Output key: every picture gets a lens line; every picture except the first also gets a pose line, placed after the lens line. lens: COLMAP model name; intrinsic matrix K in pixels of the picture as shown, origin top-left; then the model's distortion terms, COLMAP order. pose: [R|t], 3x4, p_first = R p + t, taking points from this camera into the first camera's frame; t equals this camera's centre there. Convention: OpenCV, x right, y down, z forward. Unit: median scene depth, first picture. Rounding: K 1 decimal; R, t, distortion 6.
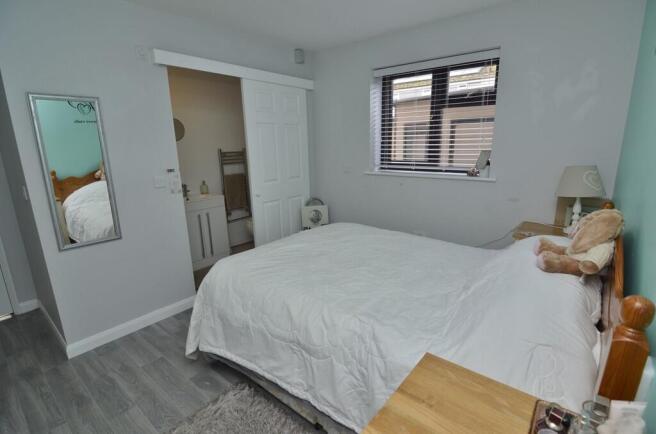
lens RADIAL K [[314.1, 0, 328.0], [0, 314.1, 217.0], [0, 0, 1]] dist [-0.014261, -0.000379]
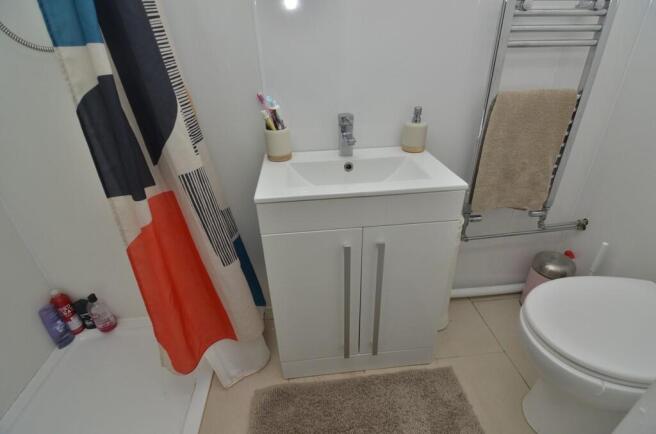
lens RADIAL K [[314.1, 0, 328.0], [0, 314.1, 217.0], [0, 0, 1]] dist [-0.014261, -0.000379]
pose [[0.693826, 0.331314, -0.639403, -0.227821], [-0.140541, 0.933107, 0.330997, -0.106989], [0.706296, -0.139792, 0.693977, 0.717603]]
